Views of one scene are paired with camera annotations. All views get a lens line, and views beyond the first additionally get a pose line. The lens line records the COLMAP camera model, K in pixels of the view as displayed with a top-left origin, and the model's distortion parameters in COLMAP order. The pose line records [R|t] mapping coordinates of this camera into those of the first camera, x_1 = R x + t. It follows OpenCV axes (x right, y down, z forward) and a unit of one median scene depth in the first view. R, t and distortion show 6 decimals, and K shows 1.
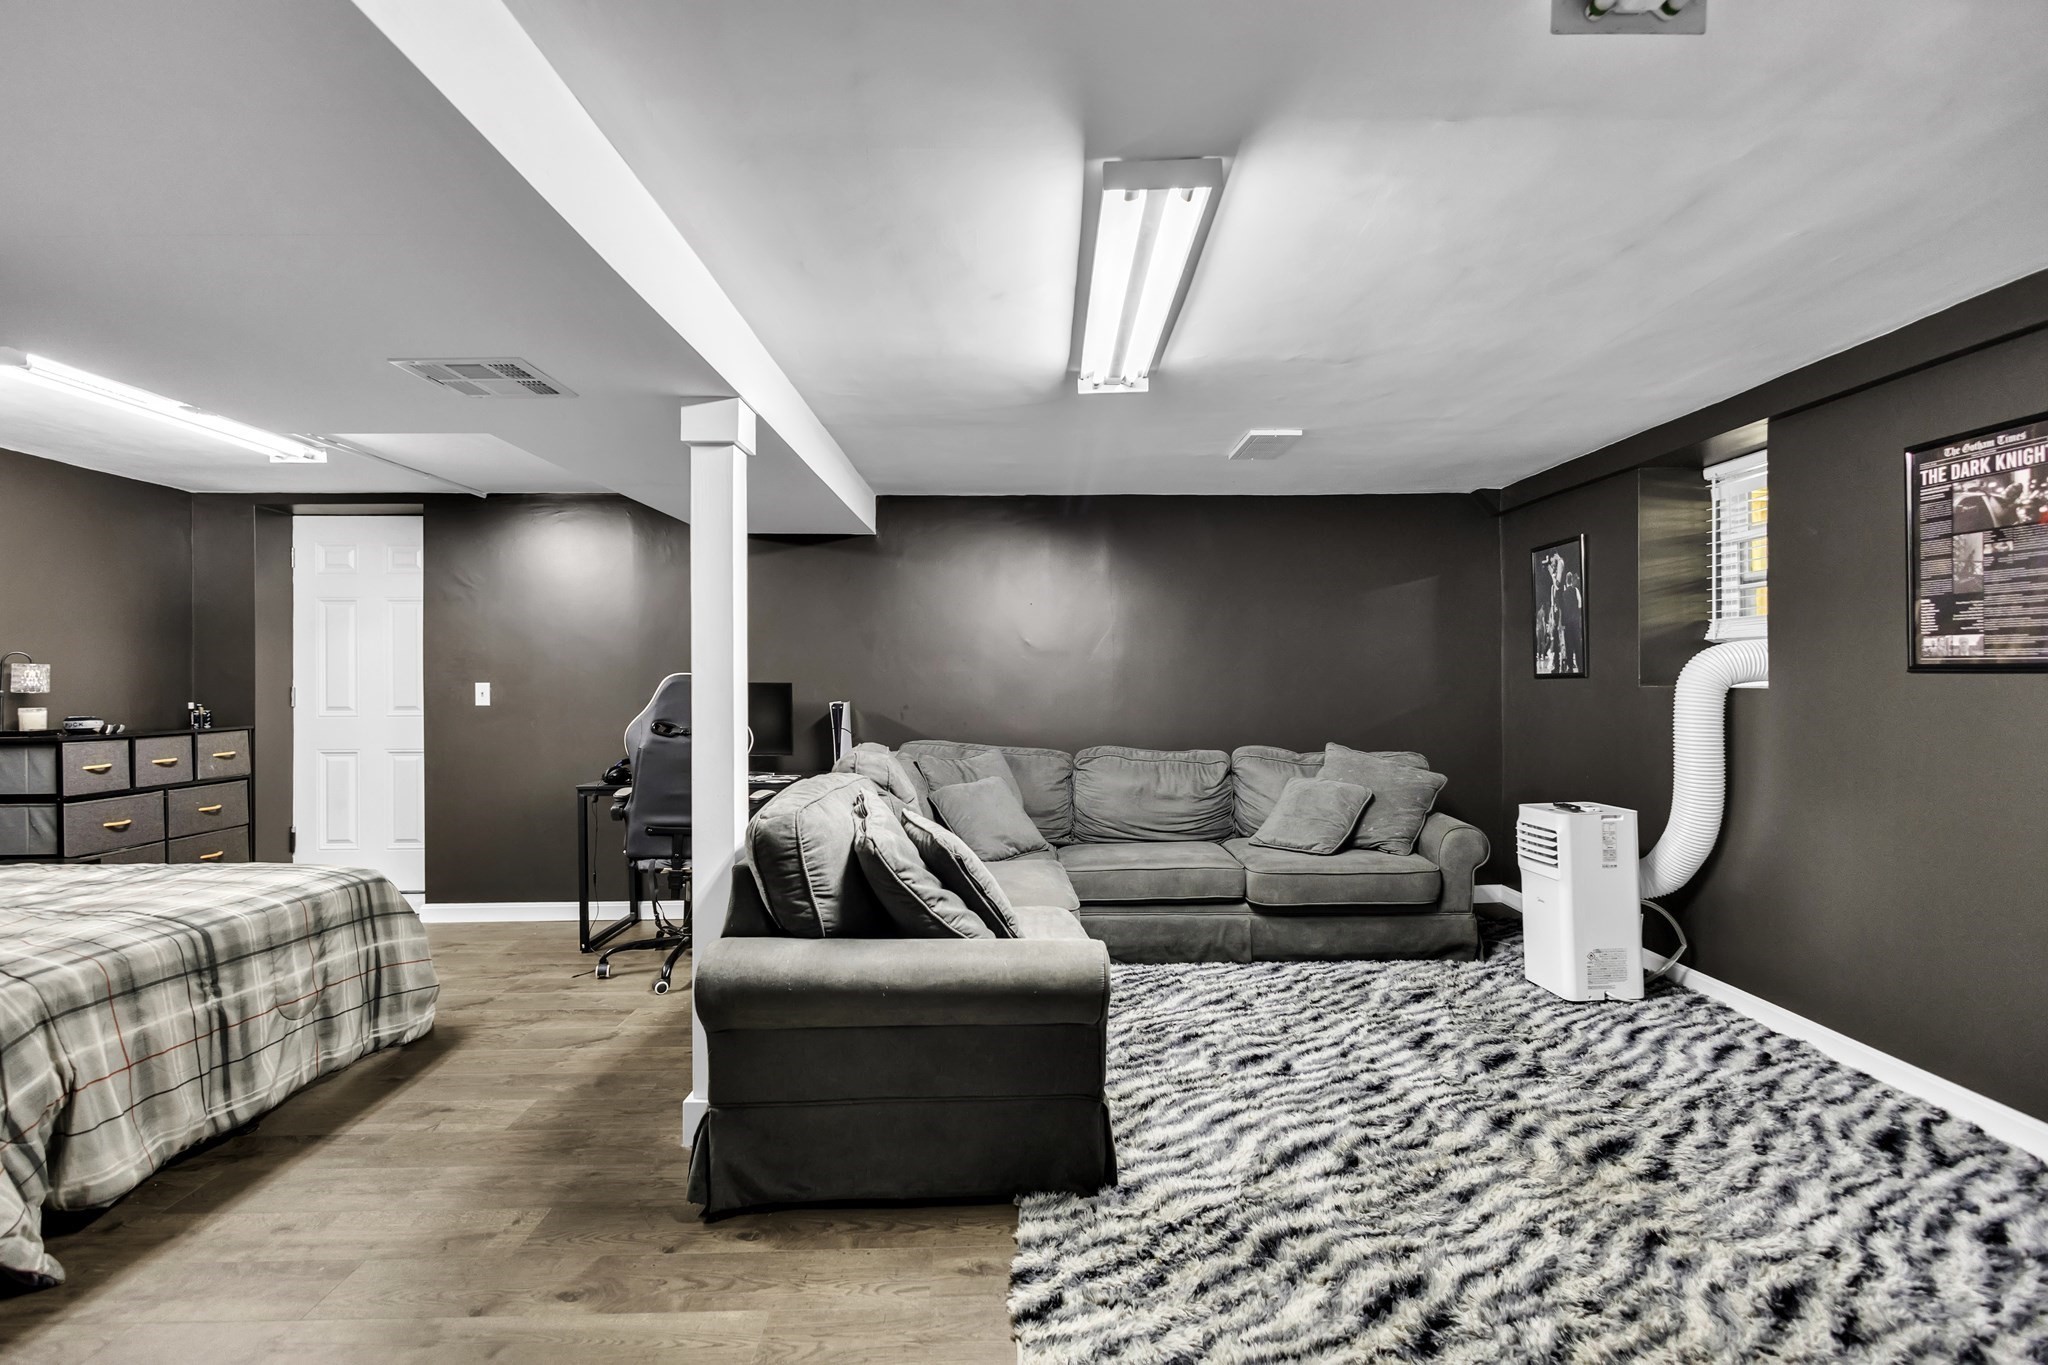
lens RADIAL K [[944.4, 0, 1030.8], [0, 944.4, 680.2], [0, 0, 1]] dist [0.007172, -0.001706]
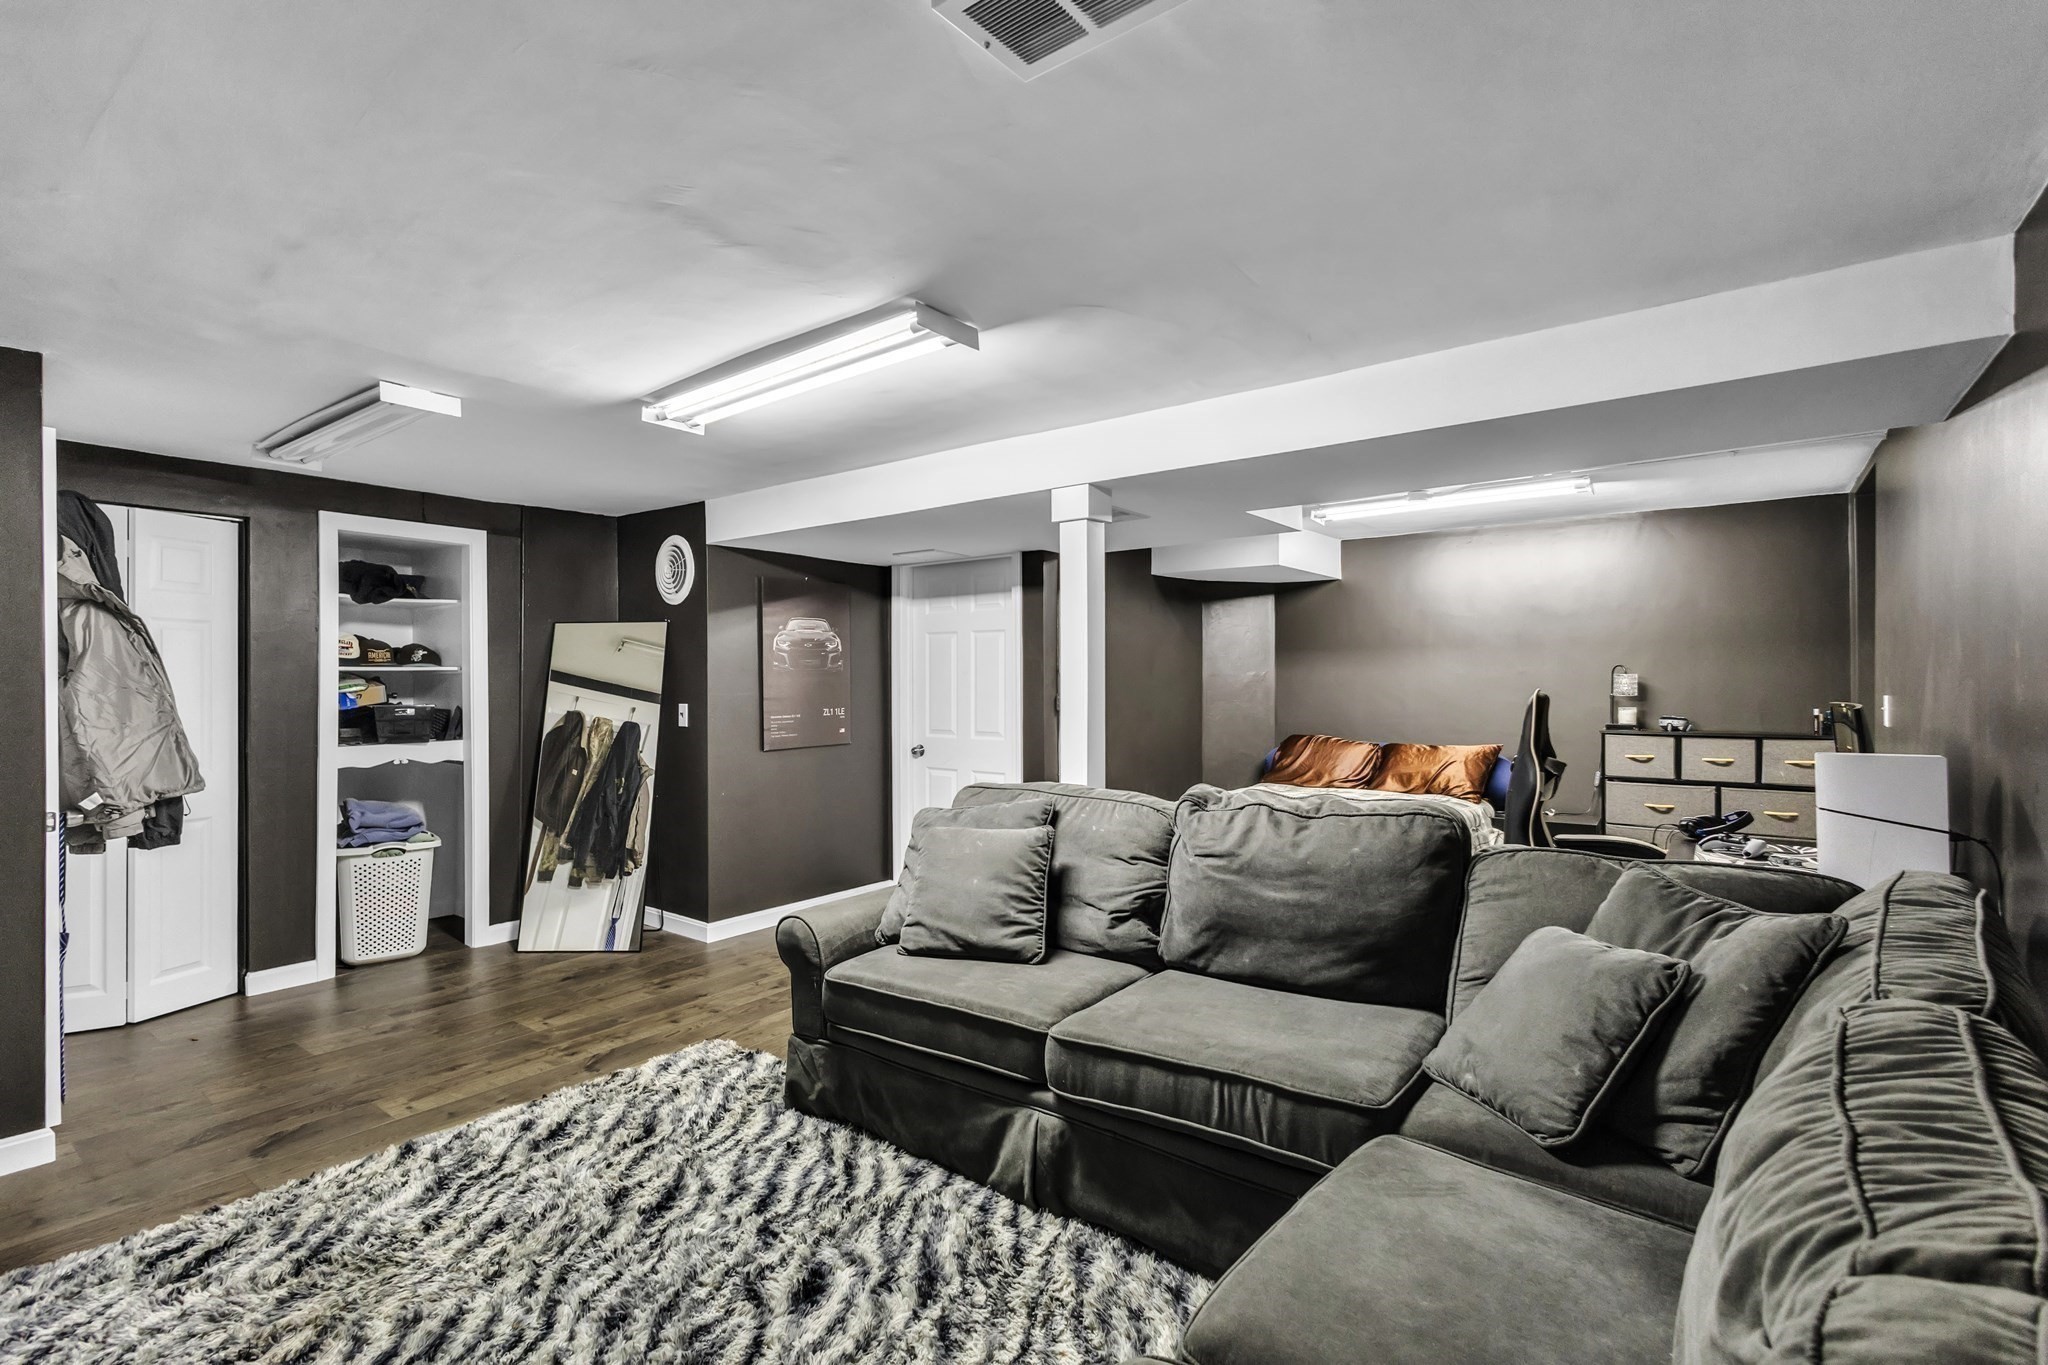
lens RADIAL K [[1016.7, 0, 1029.3], [0, 1016.7, 680.1], [0, 0, 1]] dist [-0.001113, -0.000123]
pose [[-0.644699, 0.008325, -0.764391, 0.667223], [0.010476, 0.999943, 0.002055, -0.023416], [0.764364, -0.006683, -0.644750, 1.561541]]
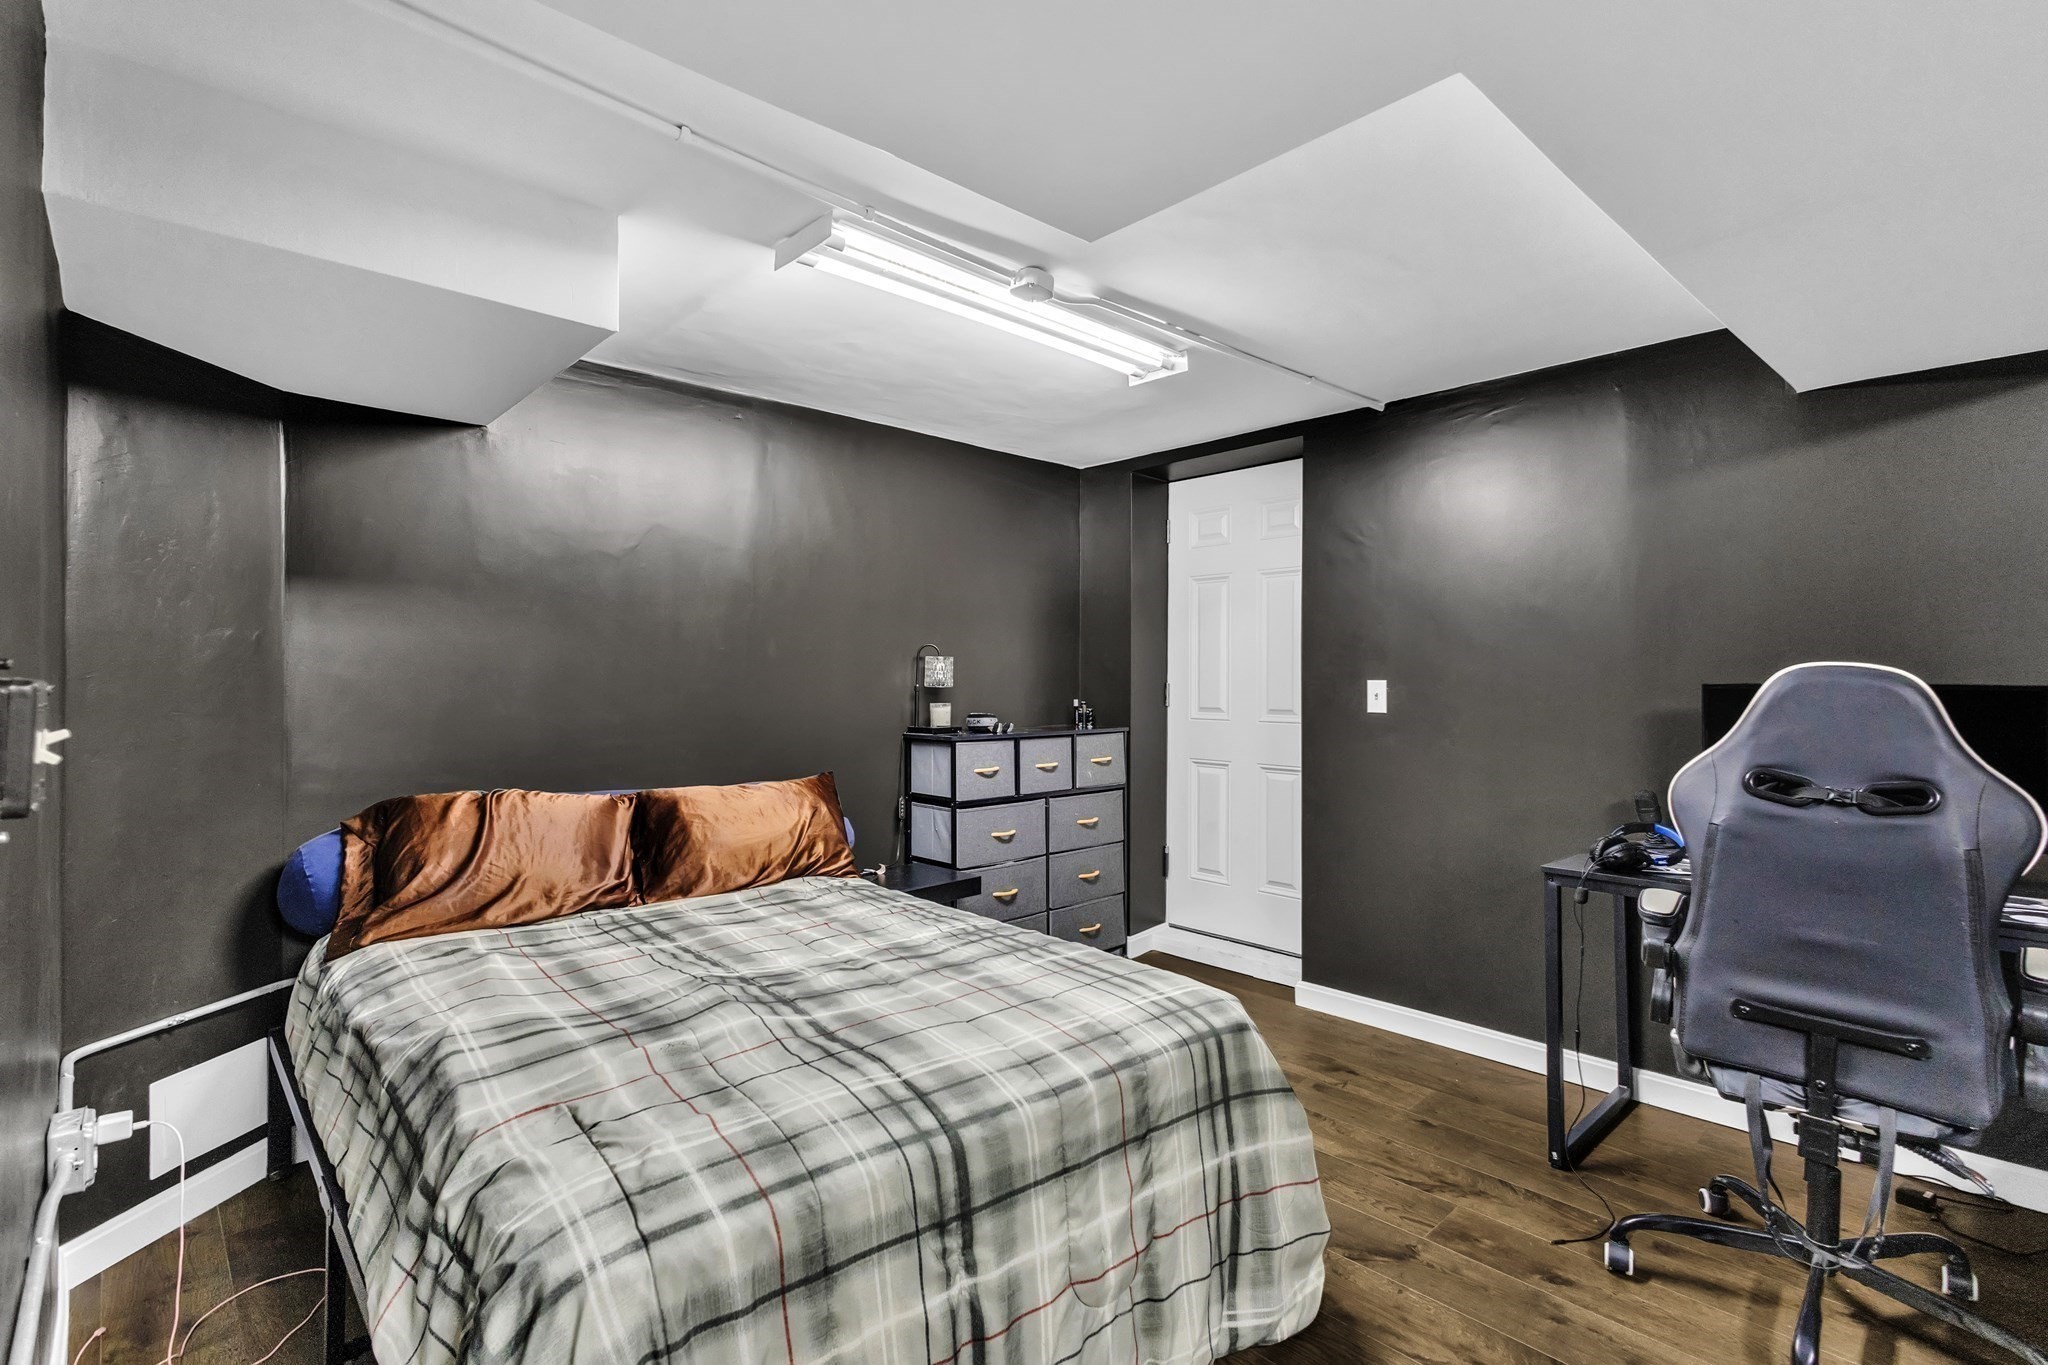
lens RADIAL K [[944.4, 0, 1016.9], [0, 944.4, 676.1], [0, 0, 1]] dist [0.007172, -0.001706]
pose [[0.655878, 0.004962, -0.754850, -0.358087], [-0.005939, 0.999981, 0.001413, 0.000680], [0.754843, 0.003557, 0.655895, 0.541461]]
